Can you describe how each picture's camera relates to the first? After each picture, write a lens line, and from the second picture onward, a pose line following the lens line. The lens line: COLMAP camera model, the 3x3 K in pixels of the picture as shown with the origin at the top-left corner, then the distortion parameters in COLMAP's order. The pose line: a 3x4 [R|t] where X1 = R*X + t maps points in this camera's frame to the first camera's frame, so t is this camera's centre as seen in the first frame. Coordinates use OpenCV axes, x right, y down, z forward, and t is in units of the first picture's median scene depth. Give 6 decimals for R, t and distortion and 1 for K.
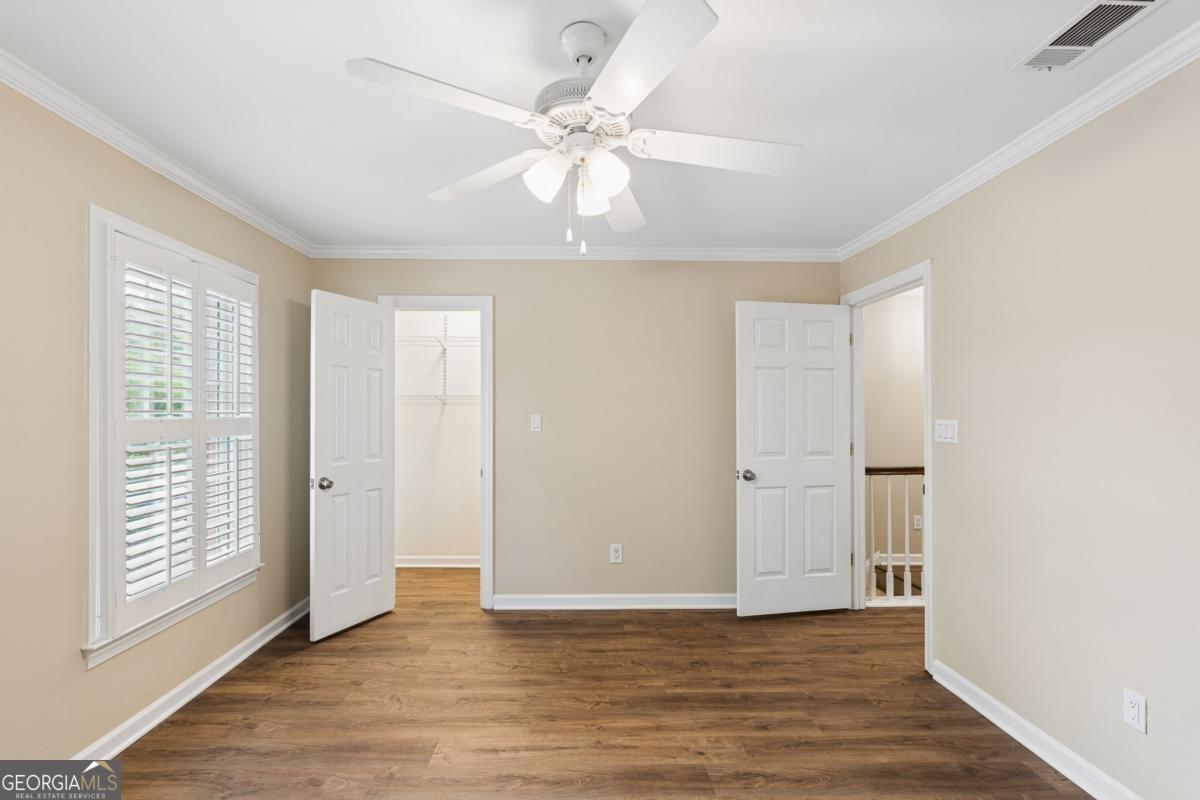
lens RADIAL K [[541.5, 0, 594.8], [0, 541.5, 407.4], [0, 0, 1]] dist [-0.002606, 0.000276]
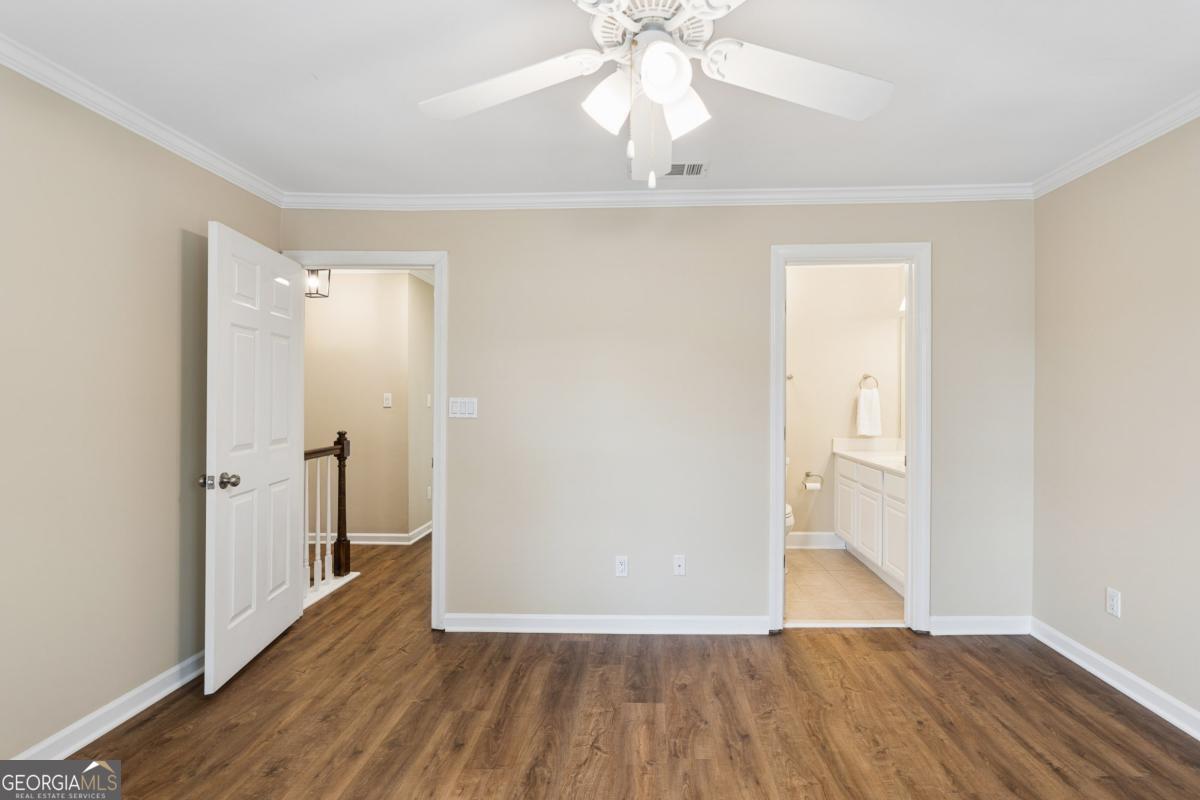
lens RADIAL K [[552.0, 0, 627.3], [0, 552.0, 393.2], [0, 0, 1]] dist [-0.001085, -0.000016]
pose [[0.066575, 0.003937, 0.997774, -0.502415], [-0.014480, 0.999891, -0.002979, 0.012324], [-0.997676, -0.014250, 0.066624, 0.590614]]
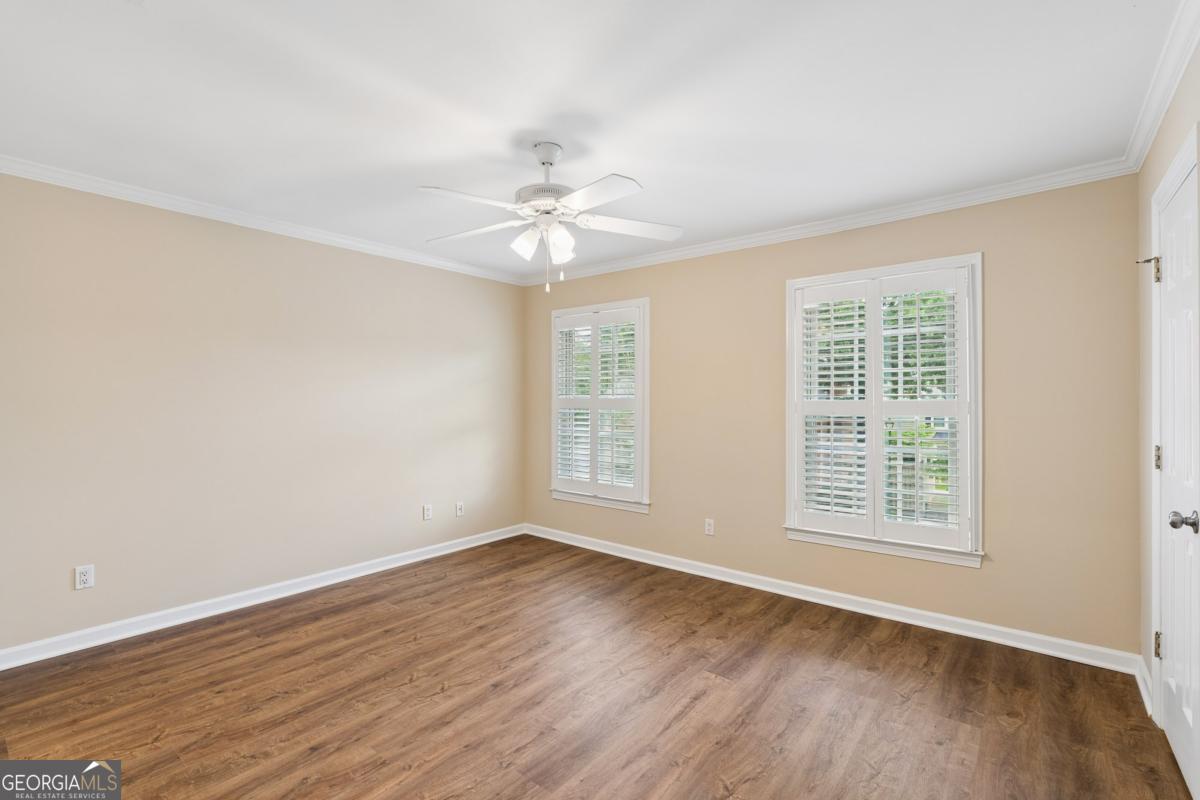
lens RADIAL K [[546.7, 0, 599.1], [0, 546.7, 399.2], [0, 0, 1]] dist [0.001333, 0.000702]
pose [[-0.651971, -0.003038, -0.758238, 0.645899], [0.007262, 0.999921, -0.010250, 0.024635], [0.758210, -0.012189, -0.651897, 1.285728]]
